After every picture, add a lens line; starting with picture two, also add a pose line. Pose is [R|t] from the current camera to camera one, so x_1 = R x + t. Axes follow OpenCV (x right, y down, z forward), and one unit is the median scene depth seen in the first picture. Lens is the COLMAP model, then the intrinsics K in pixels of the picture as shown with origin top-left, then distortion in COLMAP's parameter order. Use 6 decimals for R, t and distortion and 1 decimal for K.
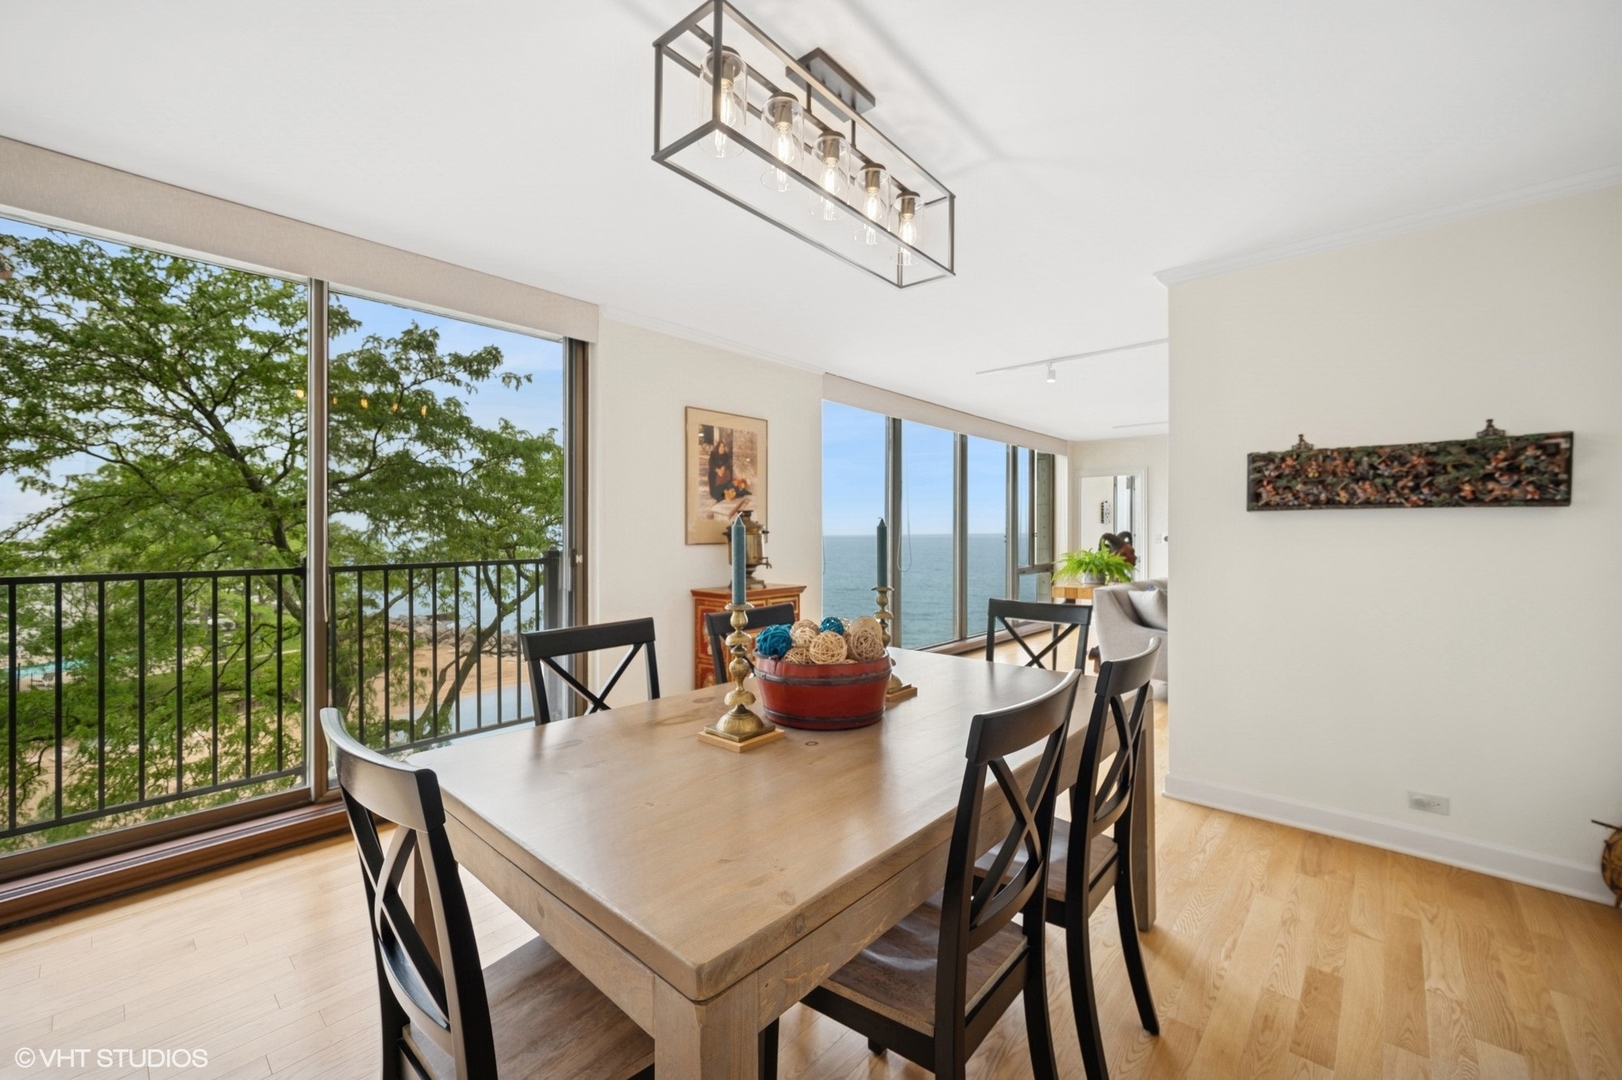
lens RADIAL K [[665.6, 0, 821.3], [0, 665.6, 540.6], [0, 0, 1]] dist [-0.000008, 0.003647]
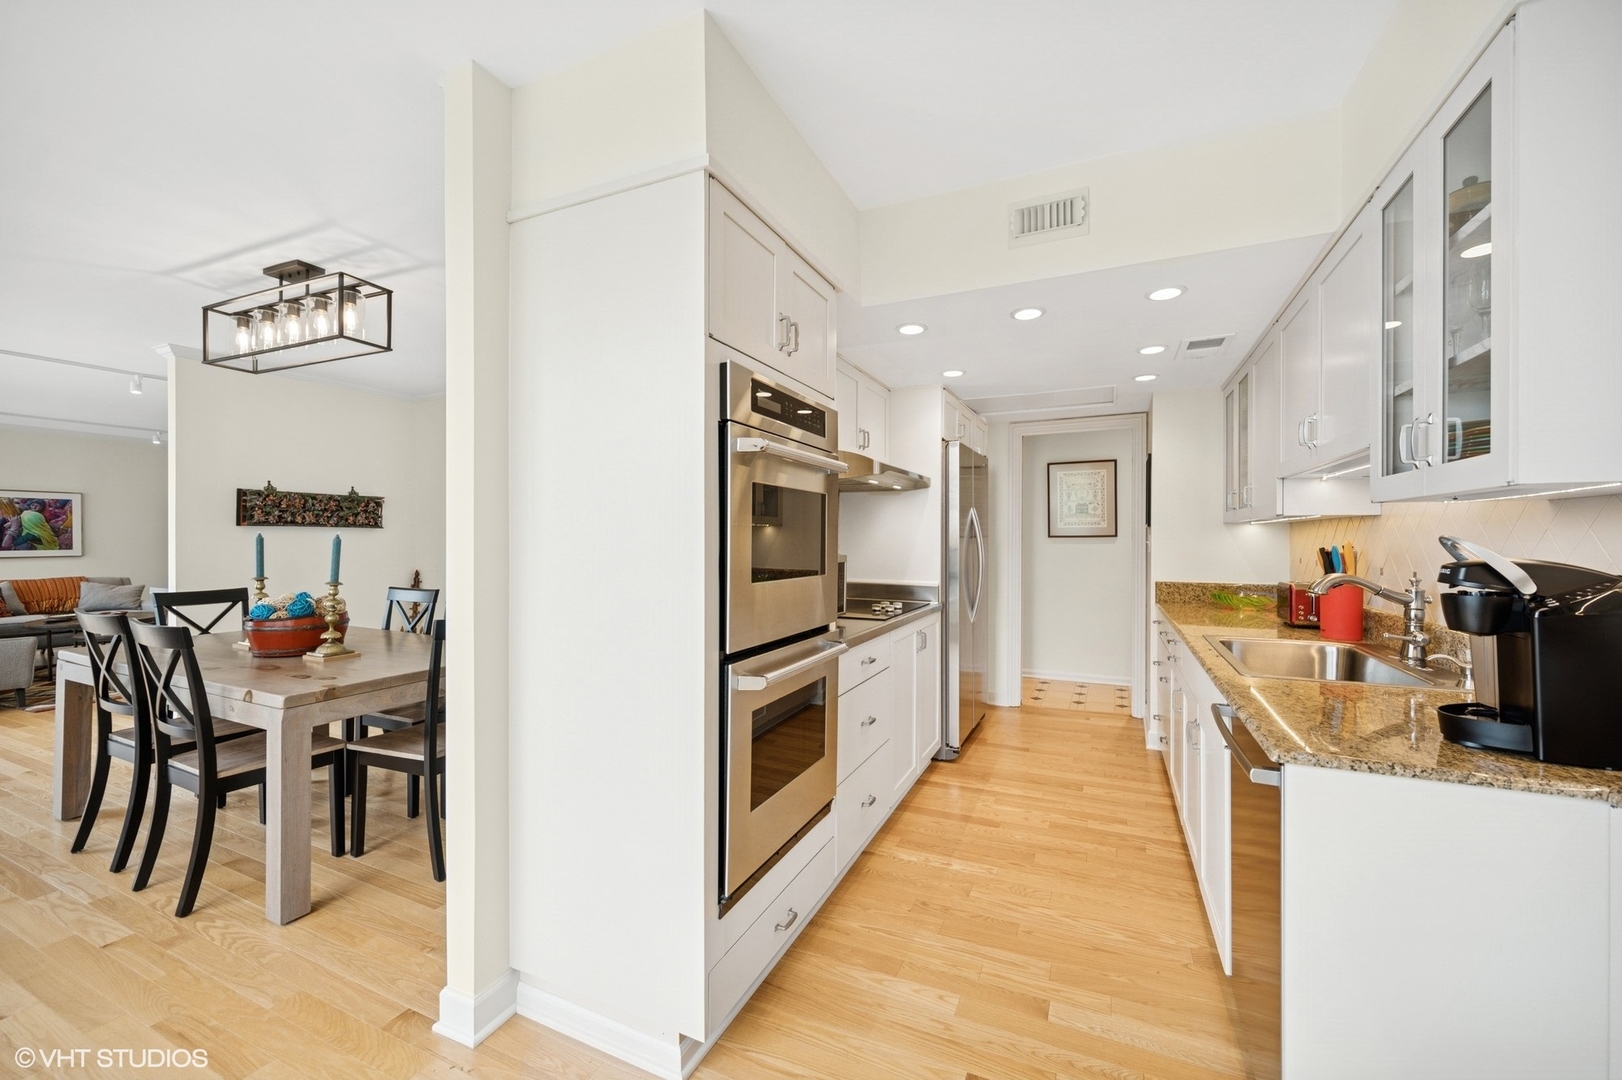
lens RADIAL K [[665.6, 0, 804.4], [0, 665.6, 550.6], [0, 0, 1]] dist [-0.000008, 0.003647]
pose [[-0.282602, -0.019588, 0.959037, -1.363750], [0.003585, 0.999763, 0.021476, -0.015020], [-0.959231, 0.009507, -0.282465, 0.189510]]
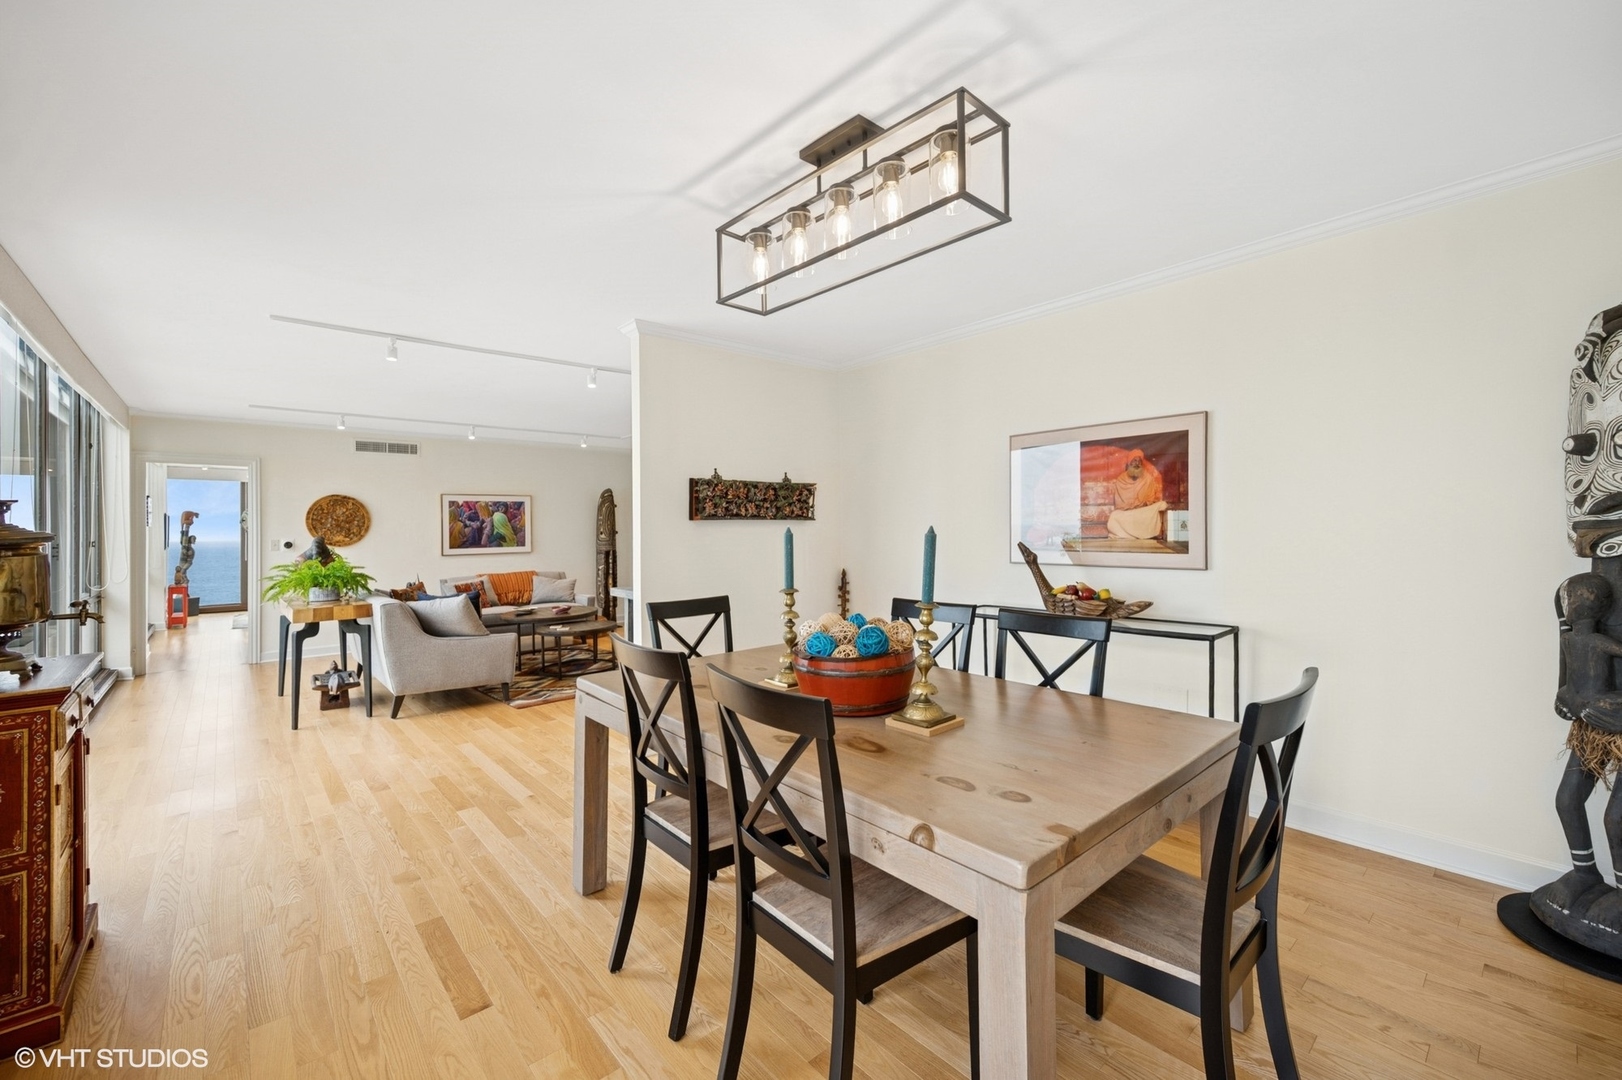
lens RADIAL K [[665.6, 0, 814.5], [0, 665.6, 528.7], [0, 0, 1]] dist [-0.000008, 0.003647]
pose [[0.100098, -0.002393, 0.994975, -0.778011], [0.022733, 0.999742, 0.000117, -0.021880], [-0.994718, 0.022607, 0.100126, 0.674876]]
